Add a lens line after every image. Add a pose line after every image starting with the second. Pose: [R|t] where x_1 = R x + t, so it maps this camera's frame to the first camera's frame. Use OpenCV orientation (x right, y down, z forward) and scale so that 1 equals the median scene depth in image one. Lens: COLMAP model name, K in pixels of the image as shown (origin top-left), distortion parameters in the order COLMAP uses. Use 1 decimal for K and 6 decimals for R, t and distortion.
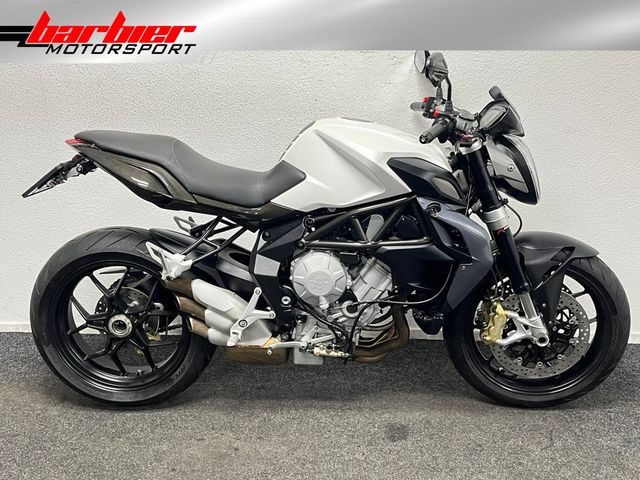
lens RADIAL K [[682.5, 0, 319.5], [0, 682.5, 237.1], [0, 0, 1]] dist [-0.003778, 0.000000]
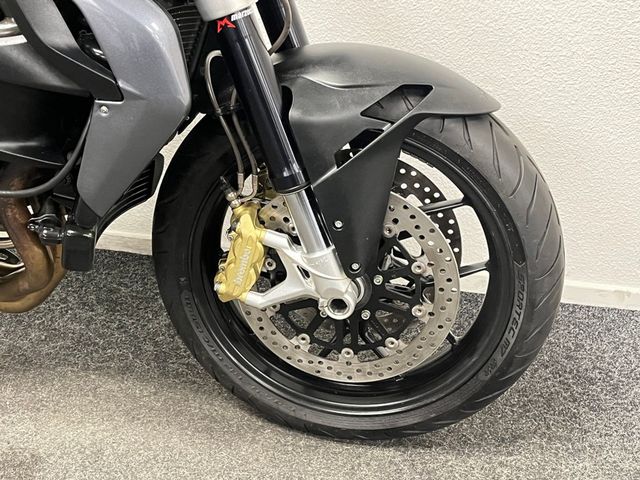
lens RADIAL K [[790.2, 0, 319.4], [0, 790.2, 242.9], [0, 0, 1]] dist [0.027855, 0.000000]
pose [[0.995273, 0.085189, -0.046639, 0.331665], [-0.076300, 0.982963, 0.167216, 0.031410], [0.060089, -0.162867, 0.984817, 0.517582]]
